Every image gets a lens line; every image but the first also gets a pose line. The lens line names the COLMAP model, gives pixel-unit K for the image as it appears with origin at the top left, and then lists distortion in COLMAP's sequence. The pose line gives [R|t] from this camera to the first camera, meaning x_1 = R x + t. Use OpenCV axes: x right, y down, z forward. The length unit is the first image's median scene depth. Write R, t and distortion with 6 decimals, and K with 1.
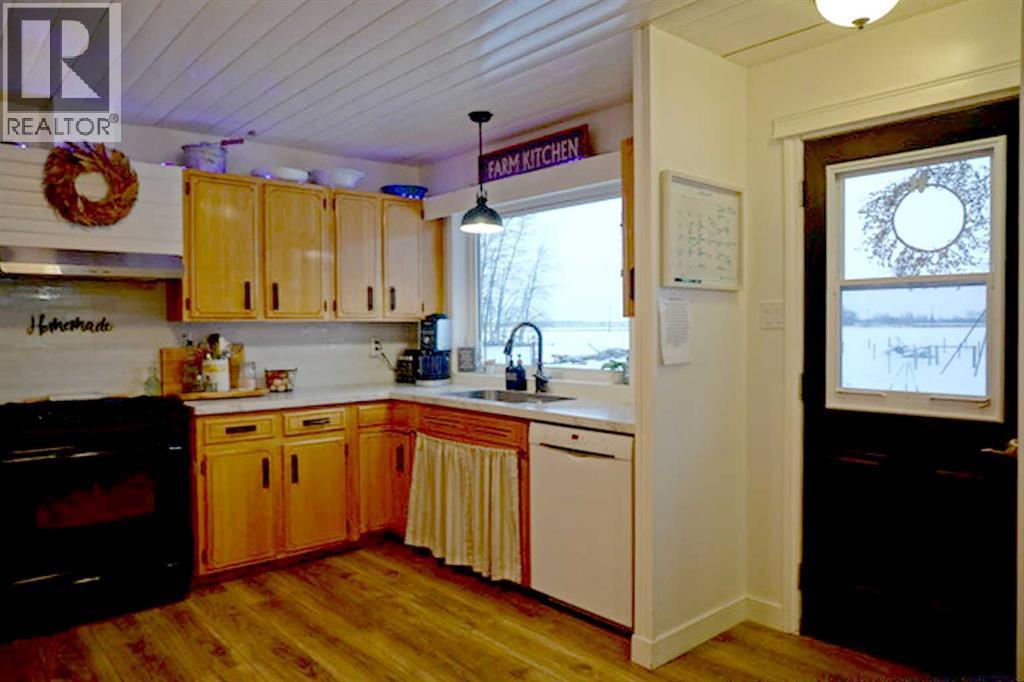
lens RADIAL K [[715.1, 0, 512.0], [0, 715.1, 341.0], [0, 0, 1]] dist [-0.011013, -0.001715]
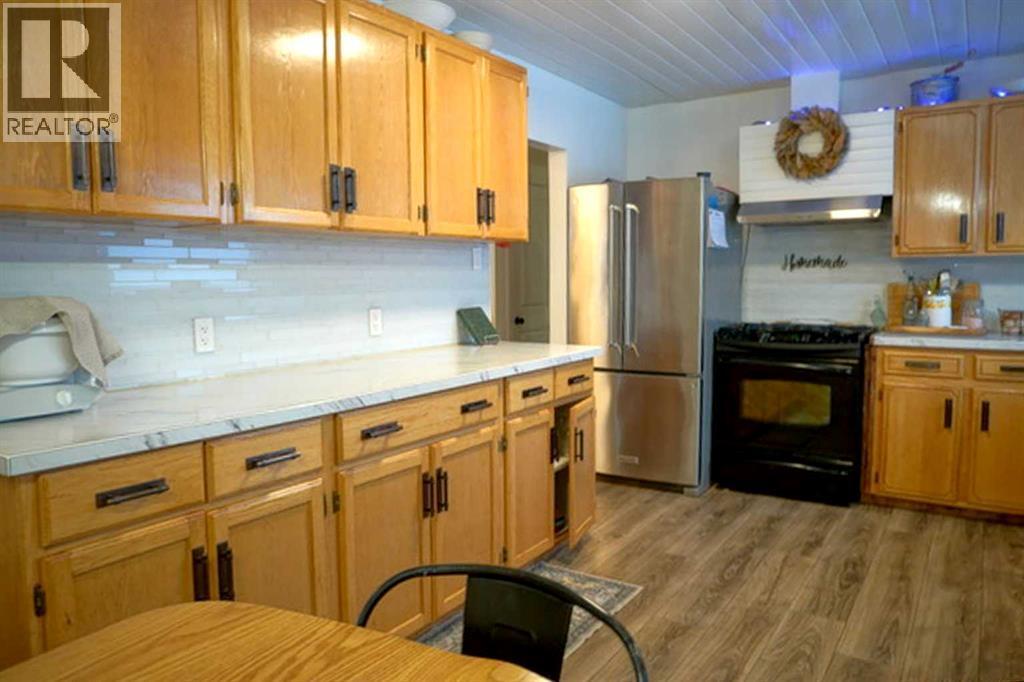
lens RADIAL K [[742.7, 0, 512.0], [0, 742.7, 341.0], [0, 0, 1]] dist [-0.011348, -0.003266]
pose [[0.276024, 0.084421, -0.957436, 0.456481], [-0.013365, 0.996376, 0.084002, 0.011704], [0.961058, -0.010390, 0.276152, 0.165011]]
